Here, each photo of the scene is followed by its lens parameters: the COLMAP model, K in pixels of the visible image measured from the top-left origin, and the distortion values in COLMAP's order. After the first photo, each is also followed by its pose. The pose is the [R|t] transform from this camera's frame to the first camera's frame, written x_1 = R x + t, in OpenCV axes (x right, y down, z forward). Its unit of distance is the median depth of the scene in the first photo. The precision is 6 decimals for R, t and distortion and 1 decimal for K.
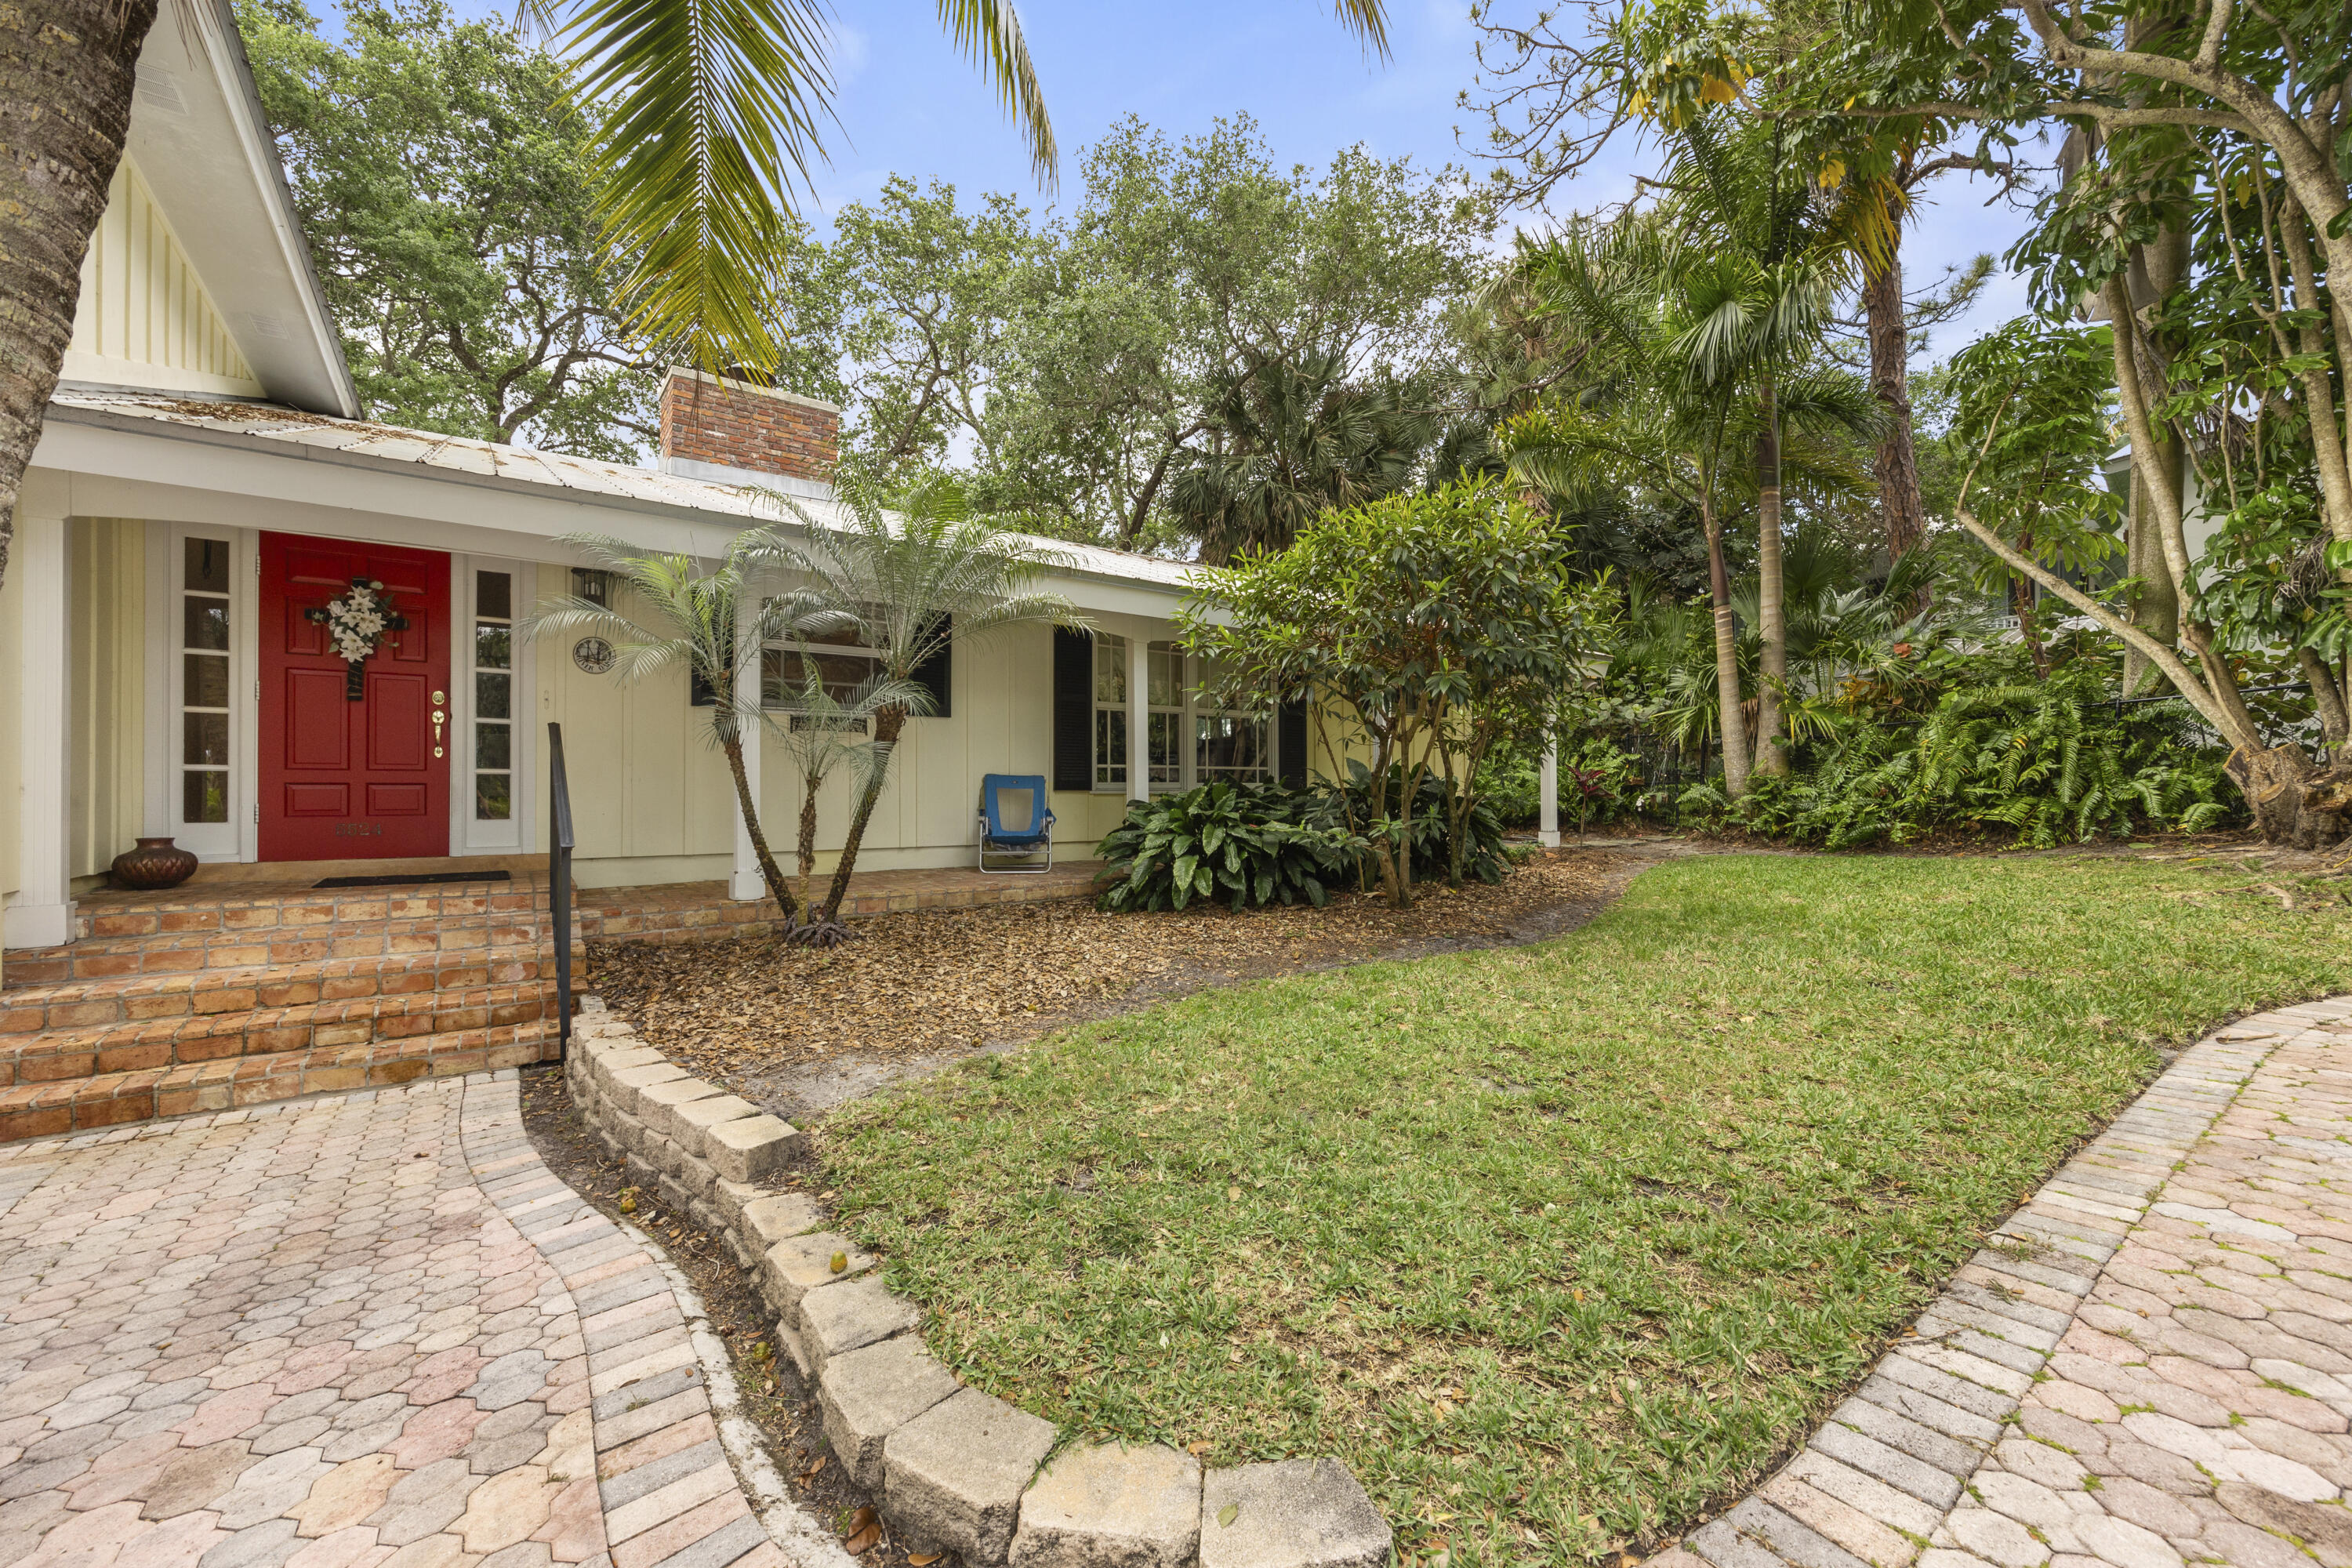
lens RADIAL K [[944.1, 0, 1183.9], [0, 944.1, 783.0], [0, 0, 1]] dist [-0.001370, -0.000081]
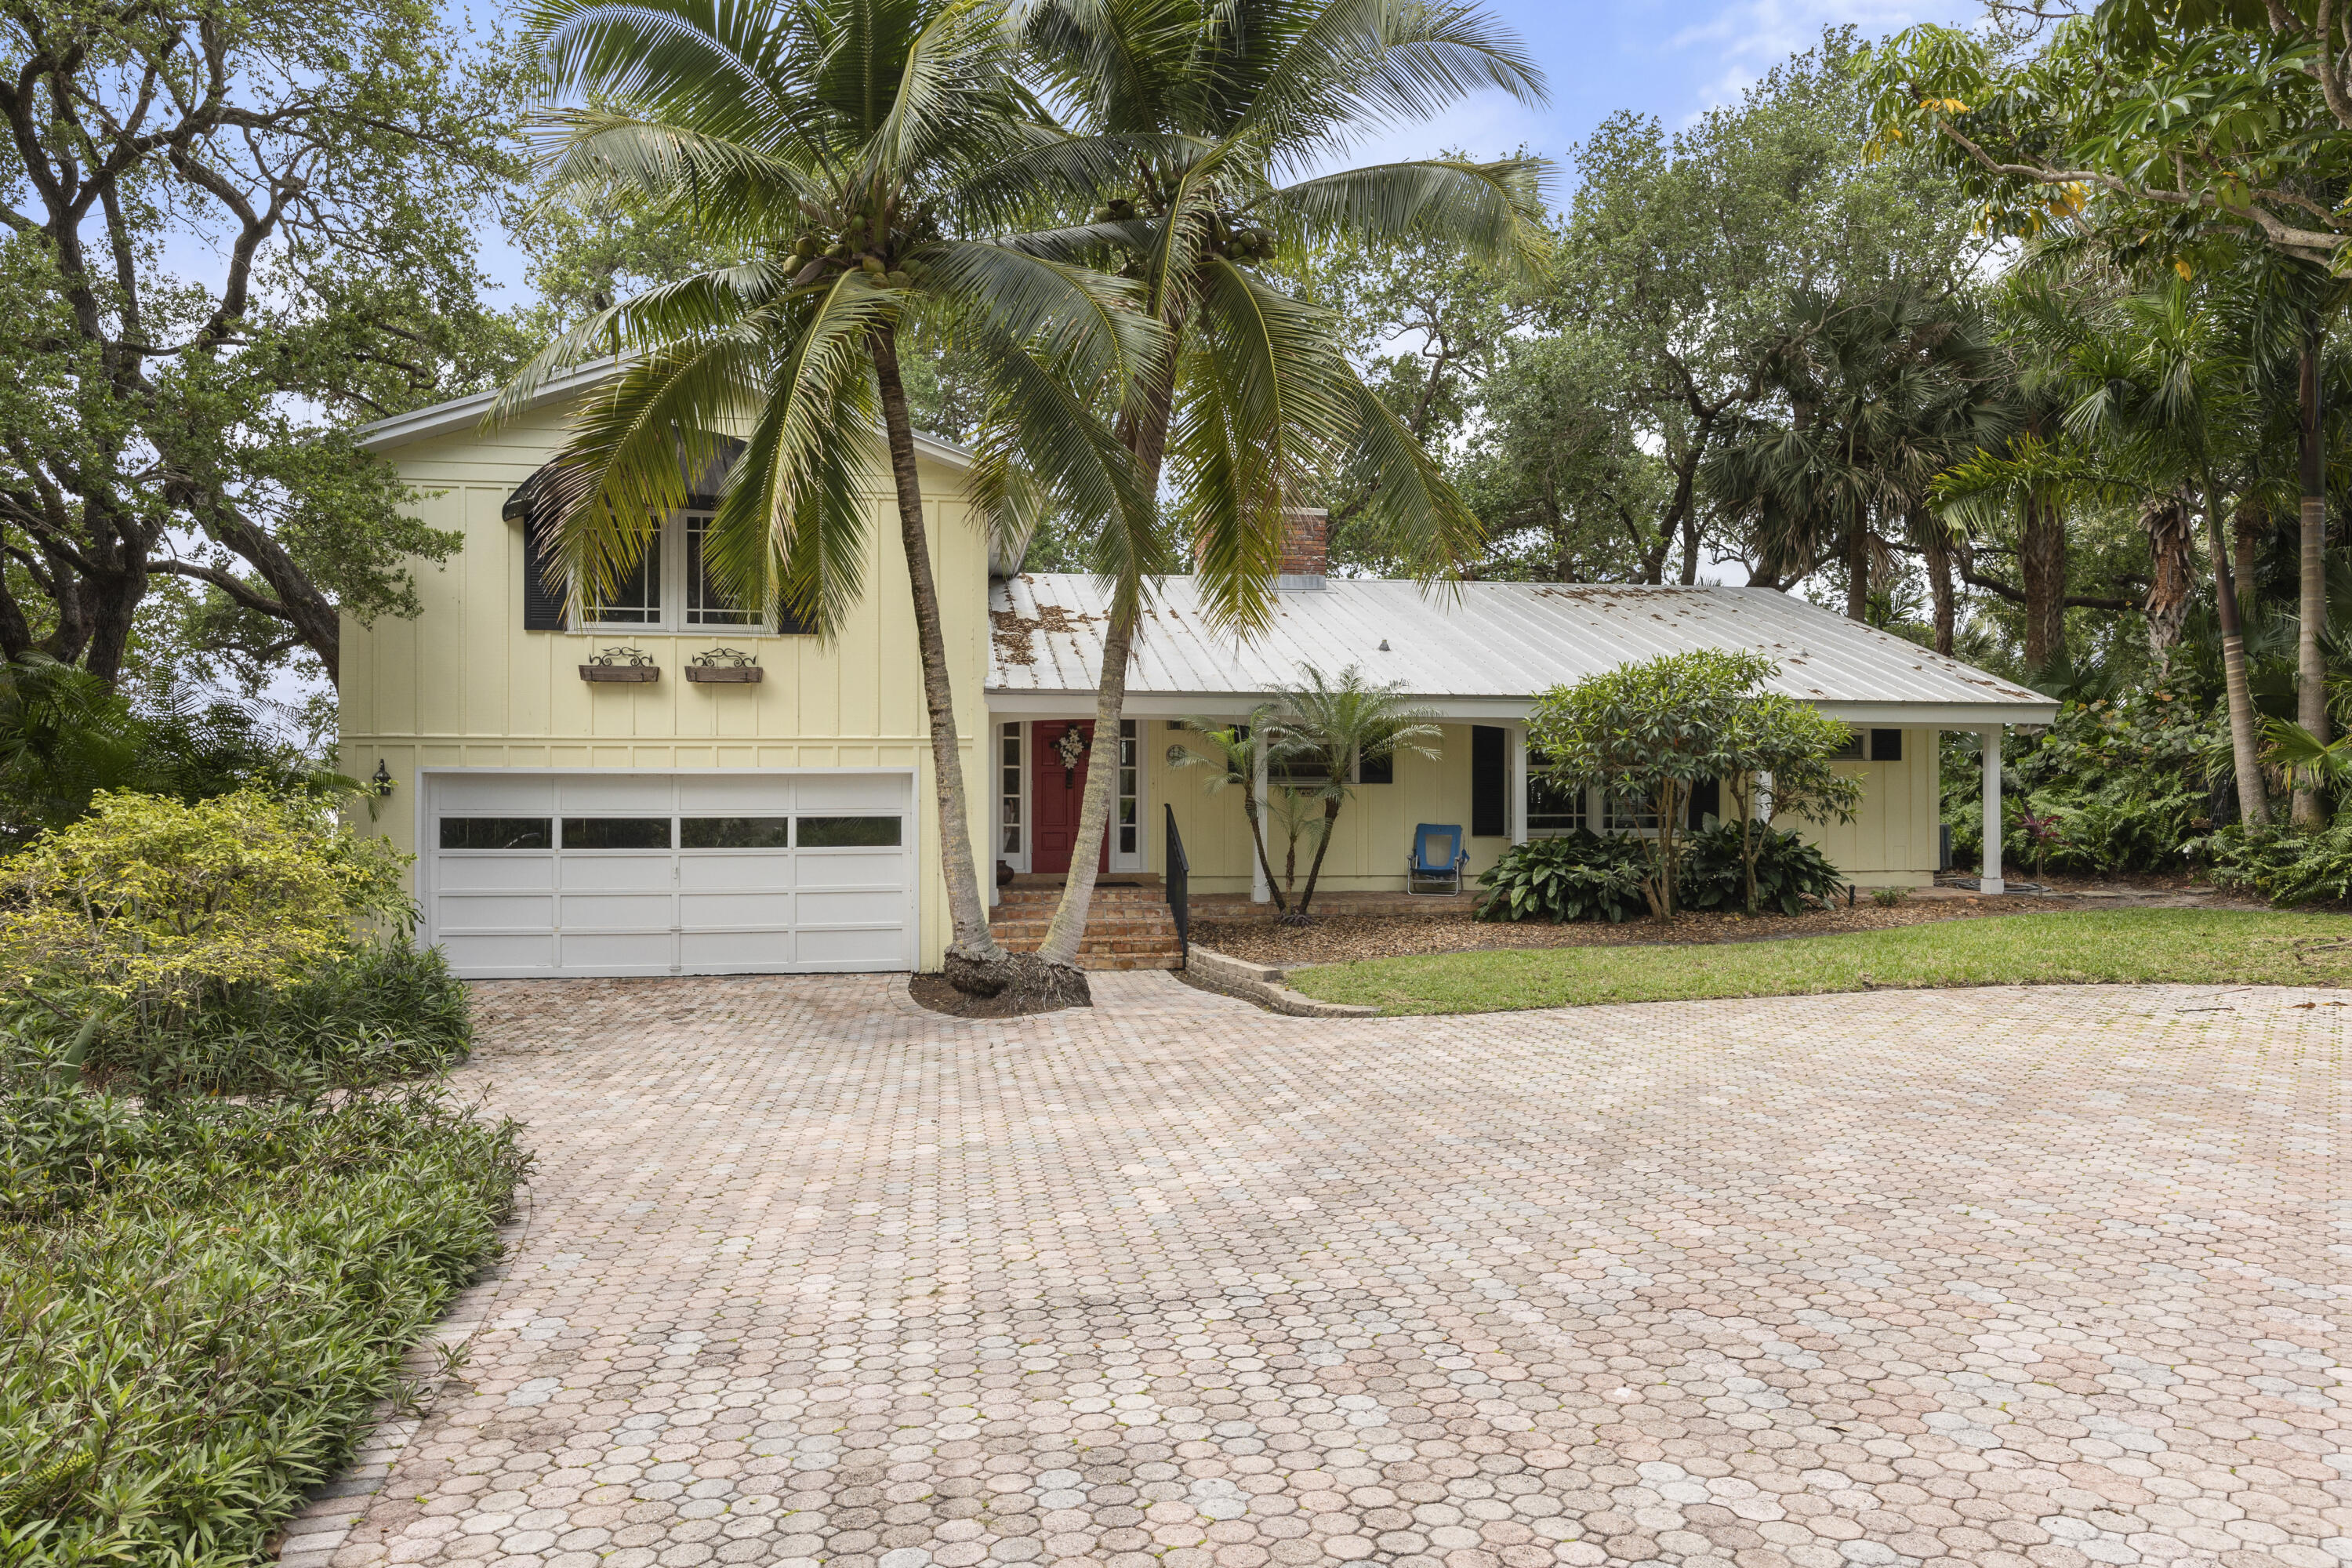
lens RADIAL K [[1616.5, 0, 1176.0], [0, 1616.5, 784.0], [0, 0, 1]] dist [-0.000898, 0.000376]
pose [[0.888052, 0.001127, -0.459741, 0.706215], [0.001539, 0.999984, 0.005425, -0.102174], [0.459740, -0.005526, 0.888036, -1.575007]]
